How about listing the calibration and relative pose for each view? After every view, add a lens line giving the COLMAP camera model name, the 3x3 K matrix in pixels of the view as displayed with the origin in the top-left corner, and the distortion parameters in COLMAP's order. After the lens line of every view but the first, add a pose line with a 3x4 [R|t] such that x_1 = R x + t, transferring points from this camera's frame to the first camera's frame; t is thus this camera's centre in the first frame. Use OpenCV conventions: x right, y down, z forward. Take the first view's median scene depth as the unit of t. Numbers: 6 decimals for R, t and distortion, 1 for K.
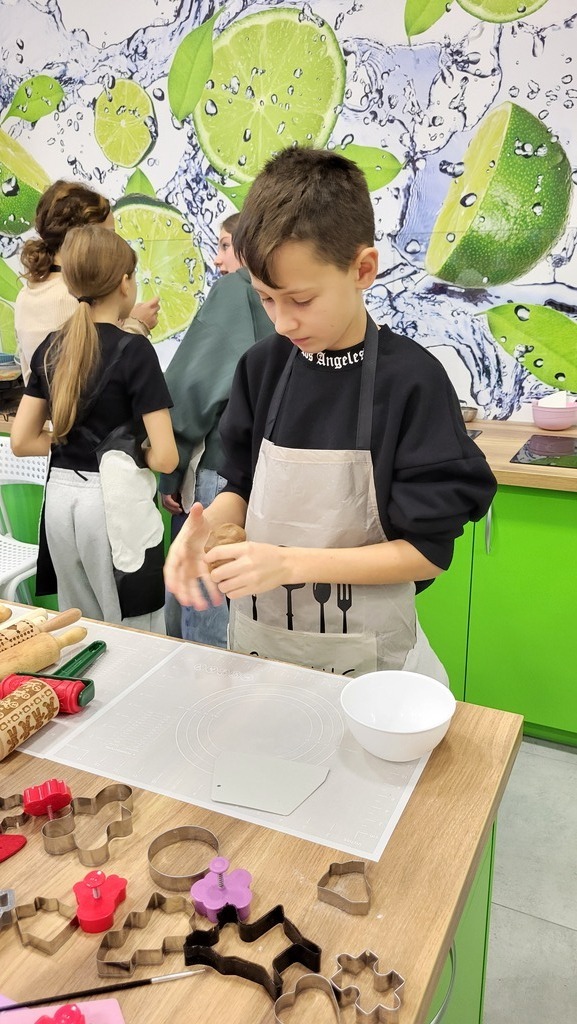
lens RADIAL K [[773.5, 0, 271.7], [0, 773.5, 534.5], [0, 0, 1]] dist [0.046375, -0.038700]
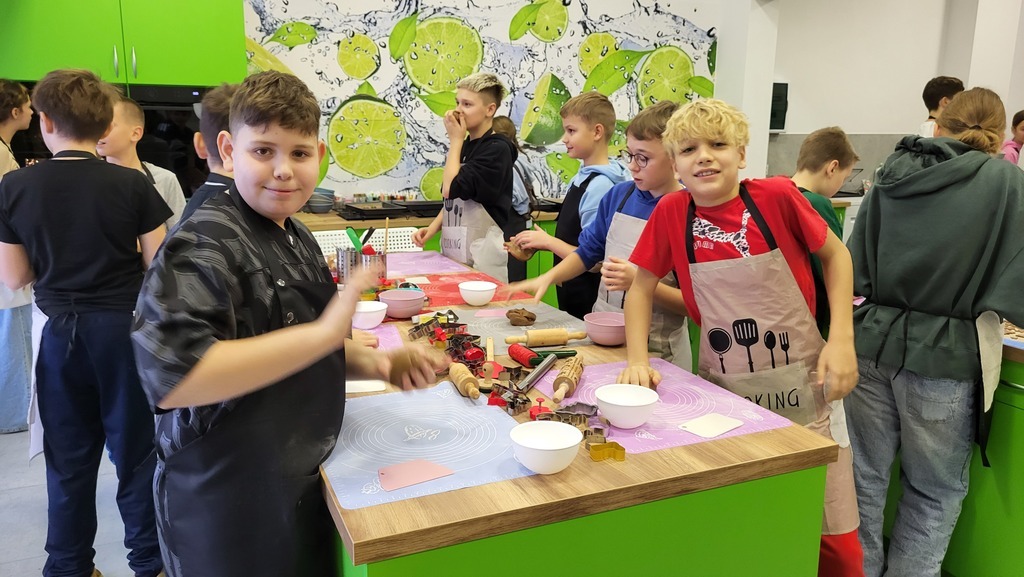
lens RADIAL K [[773.5, 0, 509.0], [0, 773.5, 282.3], [0, 0, 1]] dist [0.046375, -0.038700]
pose [[0.645405, -0.135409, 0.751742, -1.411832], [0.234635, 0.971725, -0.026412, 0.097040], [-0.726910, 0.193431, 0.658928, -0.311572]]
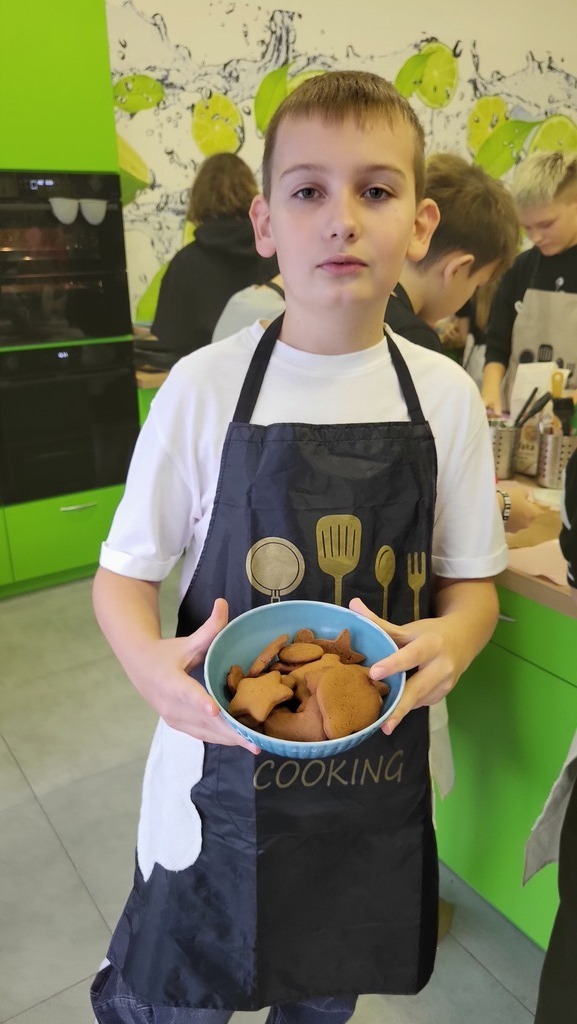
lens RADIAL K [[773.5, 0, 293.7], [0, 773.5, 520.2], [0, 0, 1]] dist [0.046375, -0.038700]
pose [[0.504617, -0.301090, 0.809139, -1.405062], [0.291932, 0.941517, 0.168288, -0.106813], [-0.812489, 0.151293, 0.563003, 0.293092]]
